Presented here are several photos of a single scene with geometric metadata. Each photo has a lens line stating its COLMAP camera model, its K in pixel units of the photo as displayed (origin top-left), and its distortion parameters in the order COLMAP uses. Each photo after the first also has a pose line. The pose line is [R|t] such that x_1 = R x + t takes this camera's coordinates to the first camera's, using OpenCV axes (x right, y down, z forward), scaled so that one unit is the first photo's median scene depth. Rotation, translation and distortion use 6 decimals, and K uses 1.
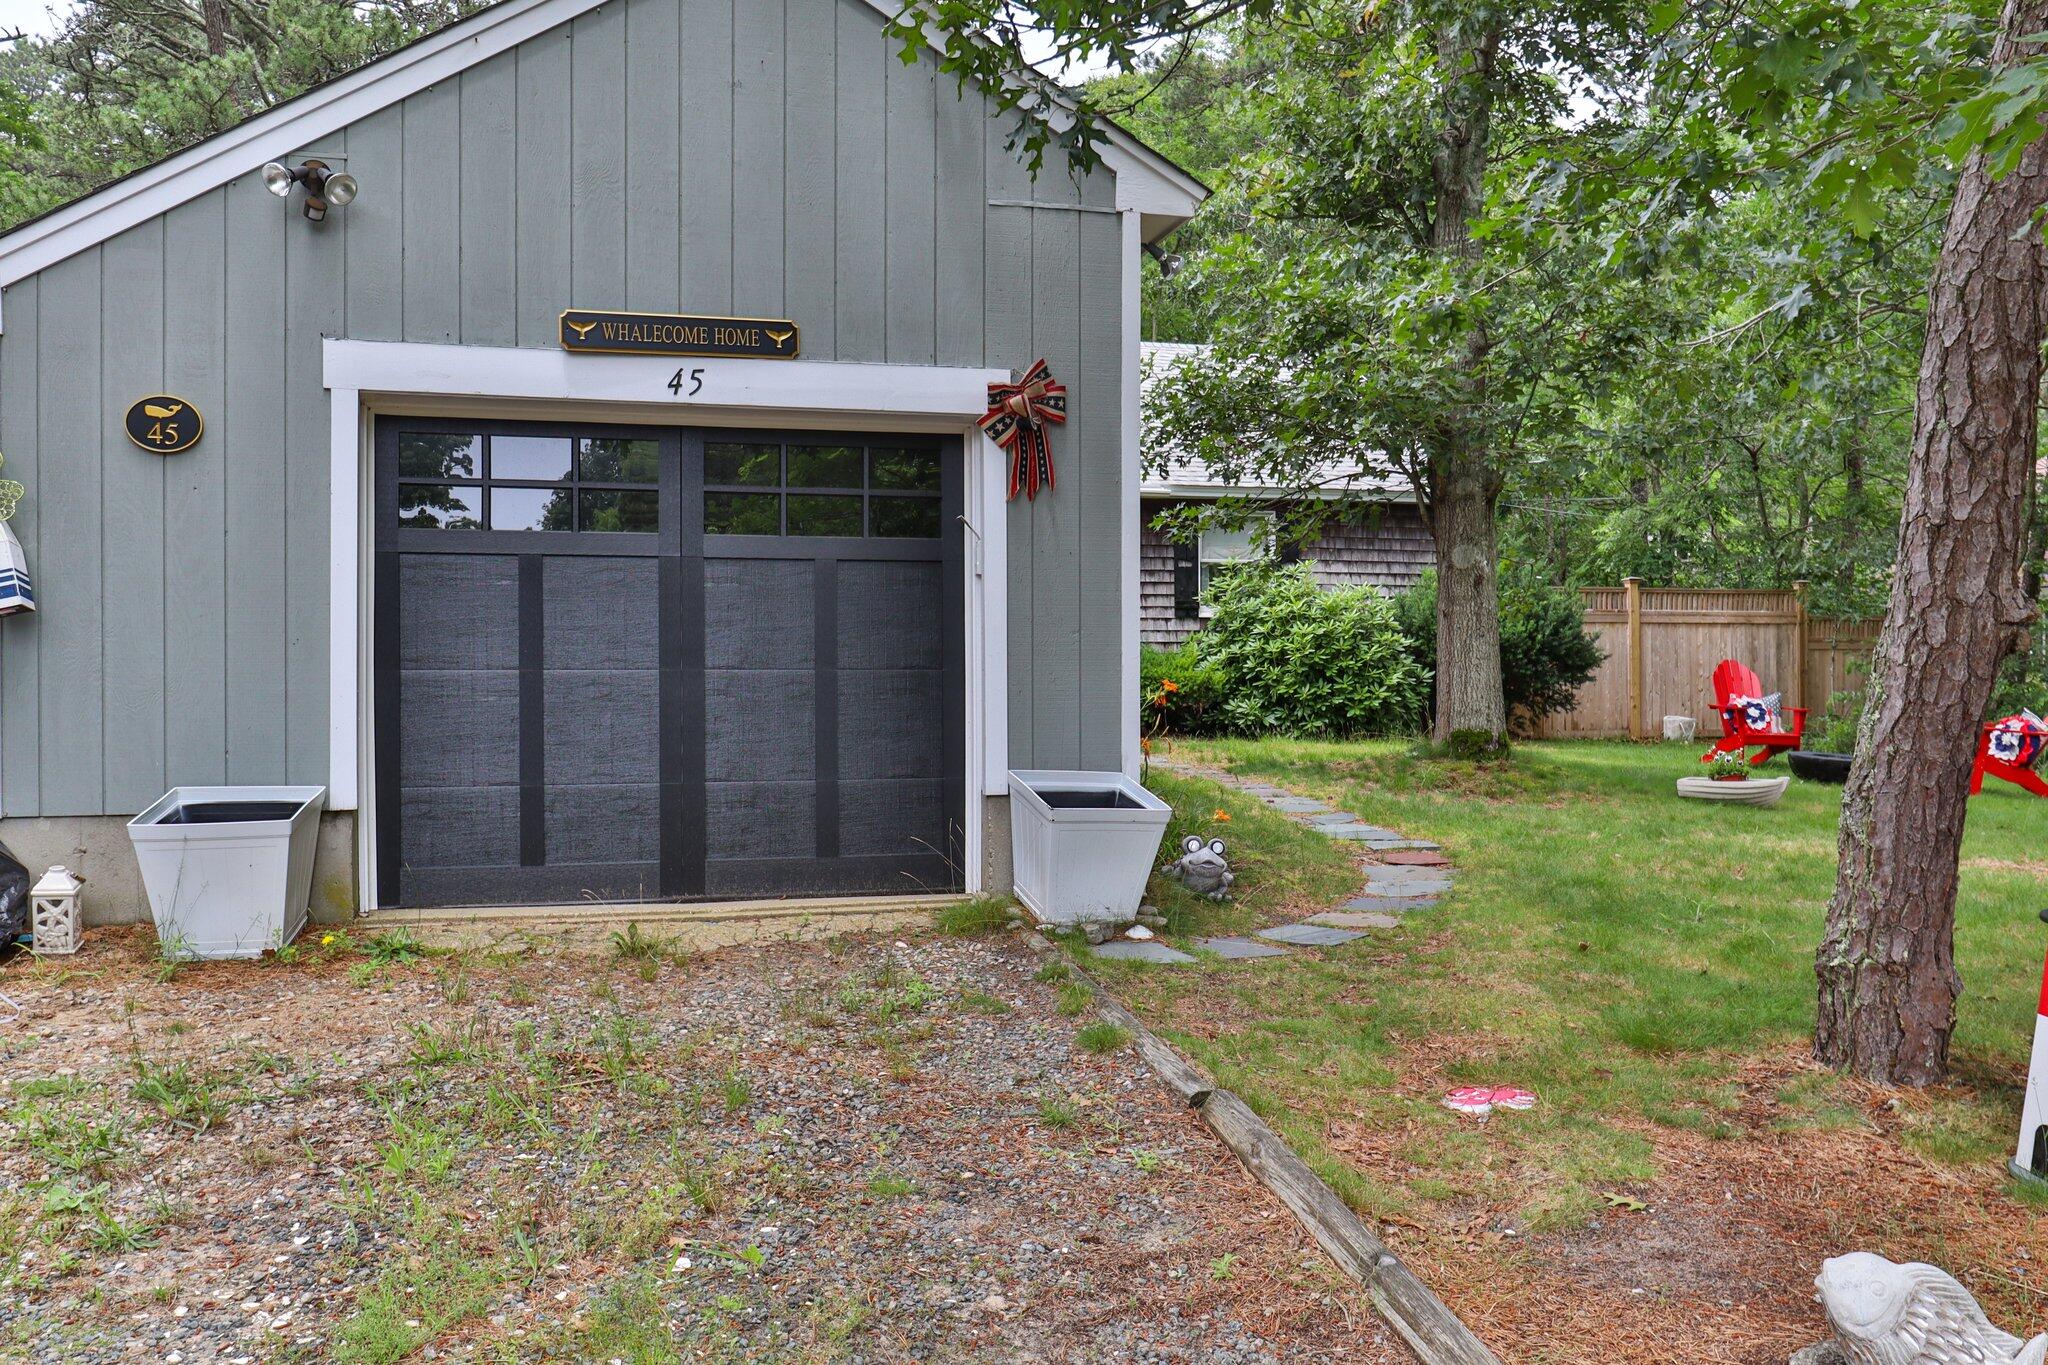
lens RADIAL K [[1643.7, 0, 1039.6], [0, 1643.7, 671.8], [0, 0, 1]] dist [0.002466, 0.005279]
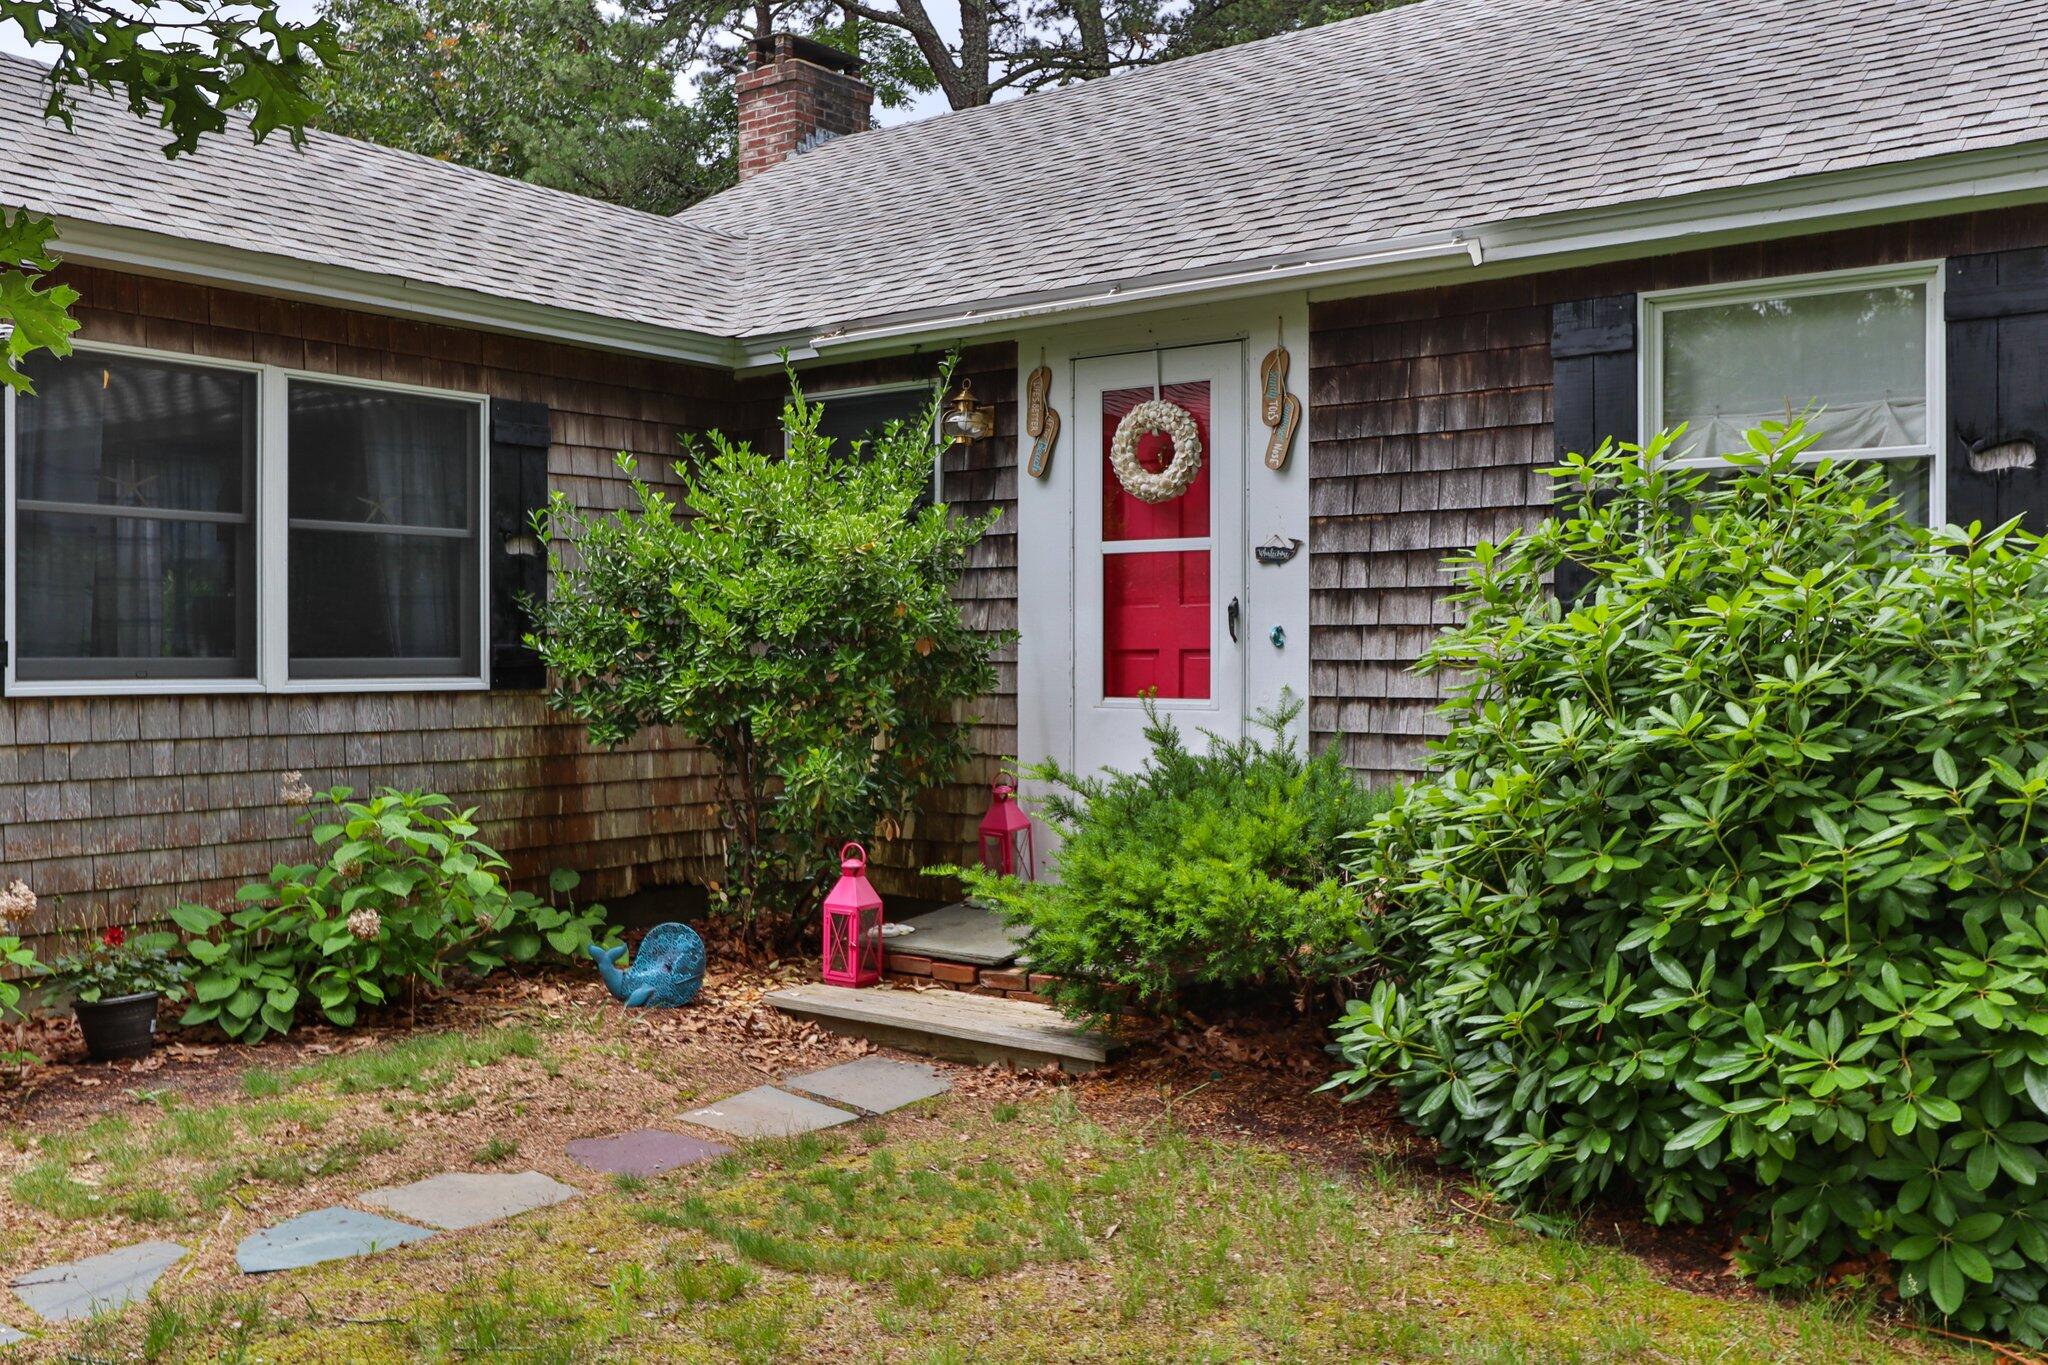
lens RADIAL K [[1811.3, 0, 1056.6], [0, 1811.3, 669.7], [0, 0, 1]] dist [-0.034790, 0.002669]
pose [[0.603537, 0.009188, -0.797282, 0.802844], [-0.006037, 0.999958, 0.006954, -0.089764], [0.797312, 0.000616, 0.603567, 1.981489]]
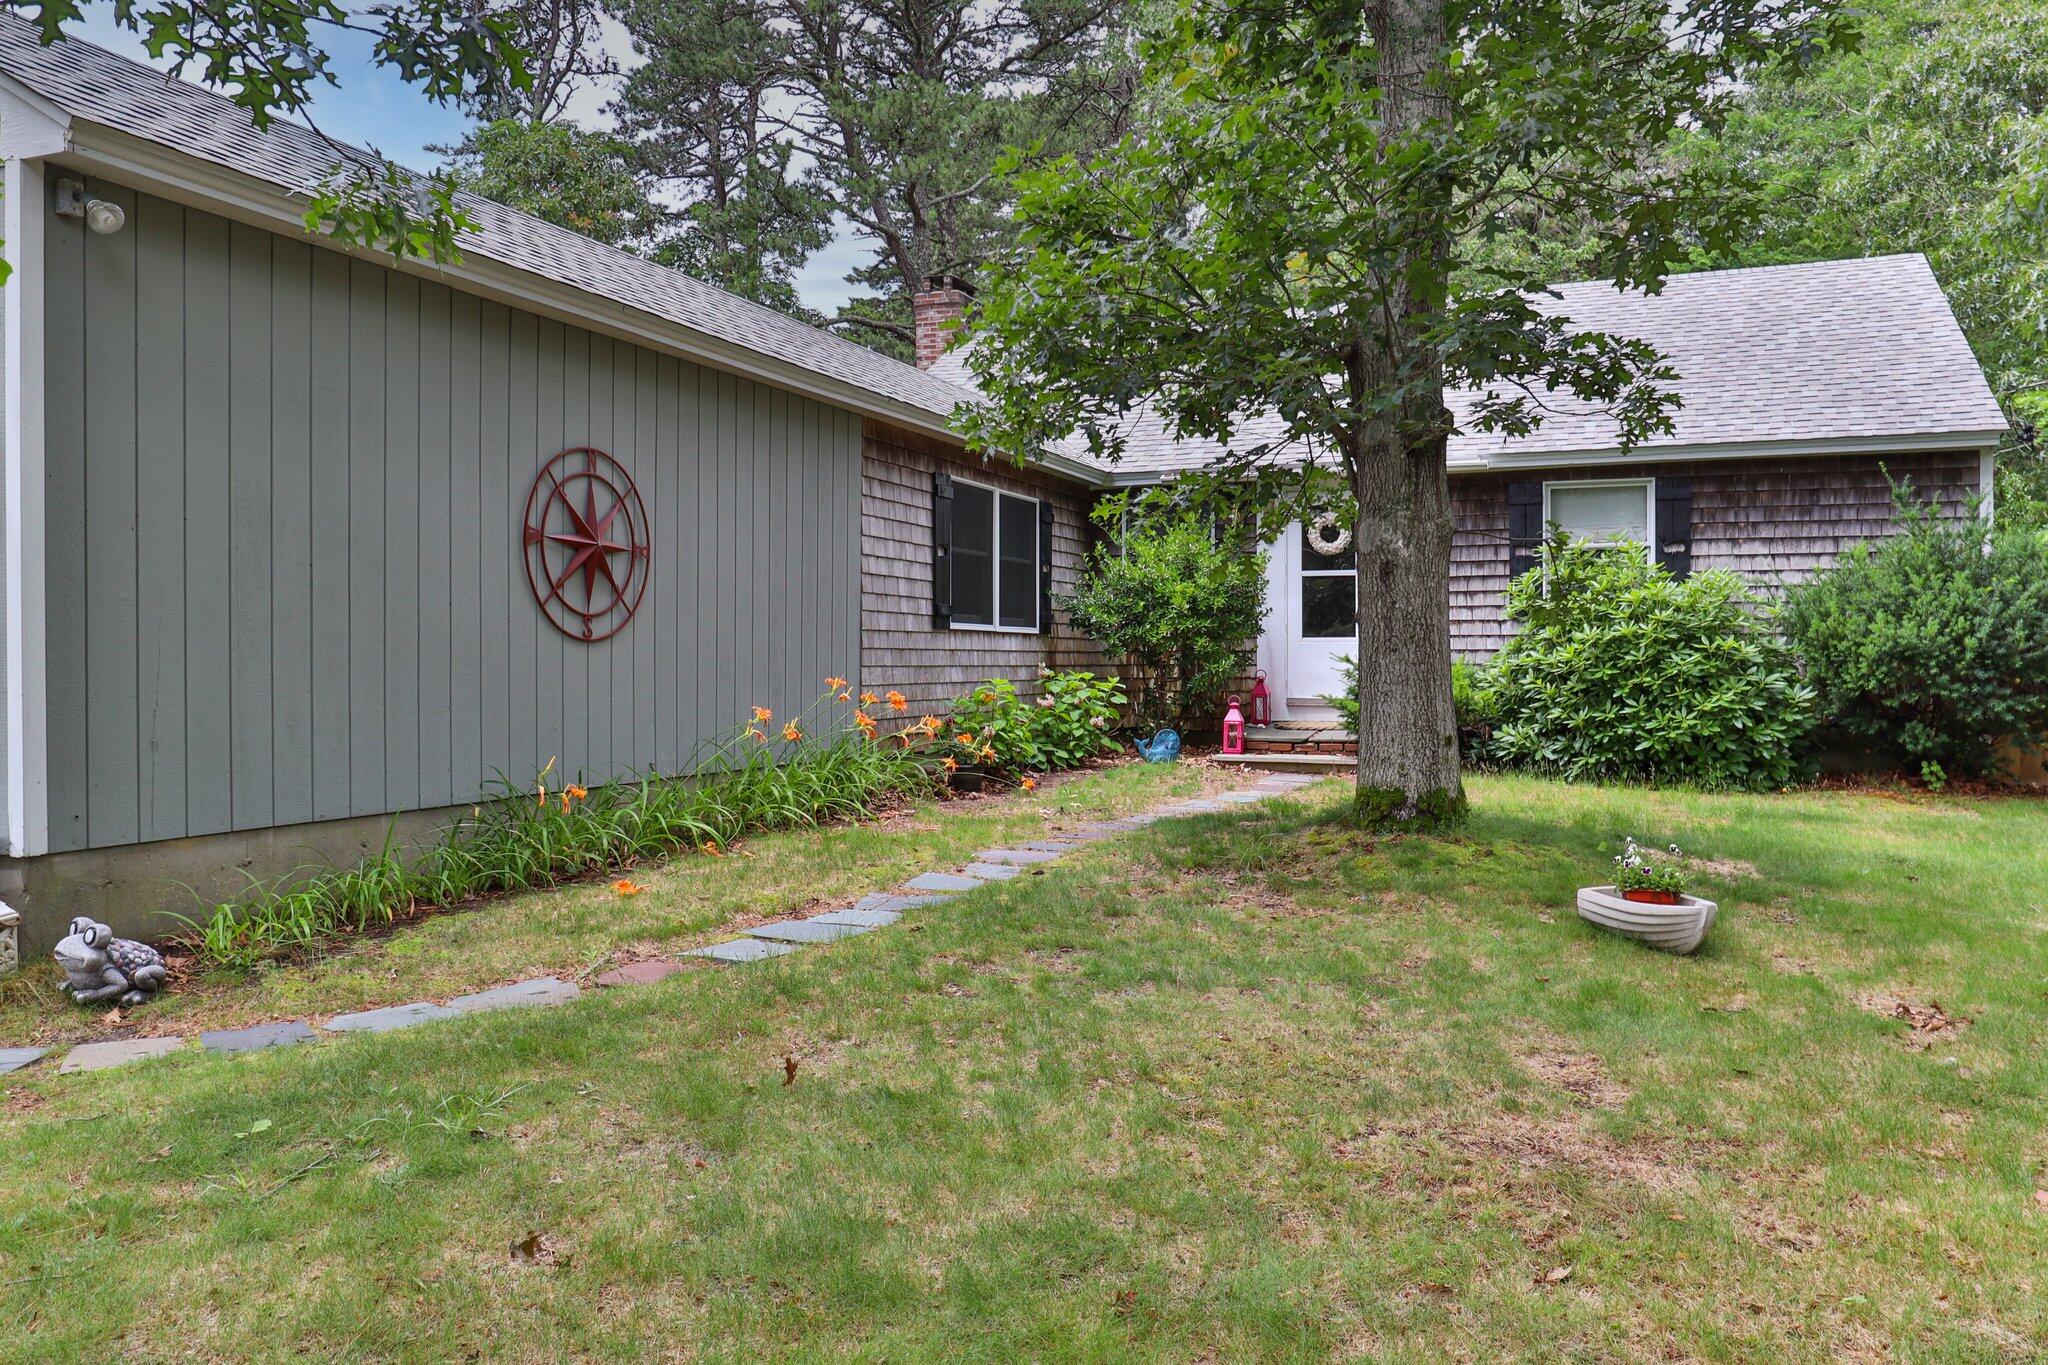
lens RADIAL K [[1524.0, 0, 1024.0], [0, 1524.0, 682.5], [0, 0, 1]] dist [-0.041031, 0.003607]
pose [[0.783637, 0.010703, -0.621127, 0.975463], [-0.005248, 0.999930, 0.010609, -0.023717], [0.621197, -0.005054, 0.783638, 0.746704]]
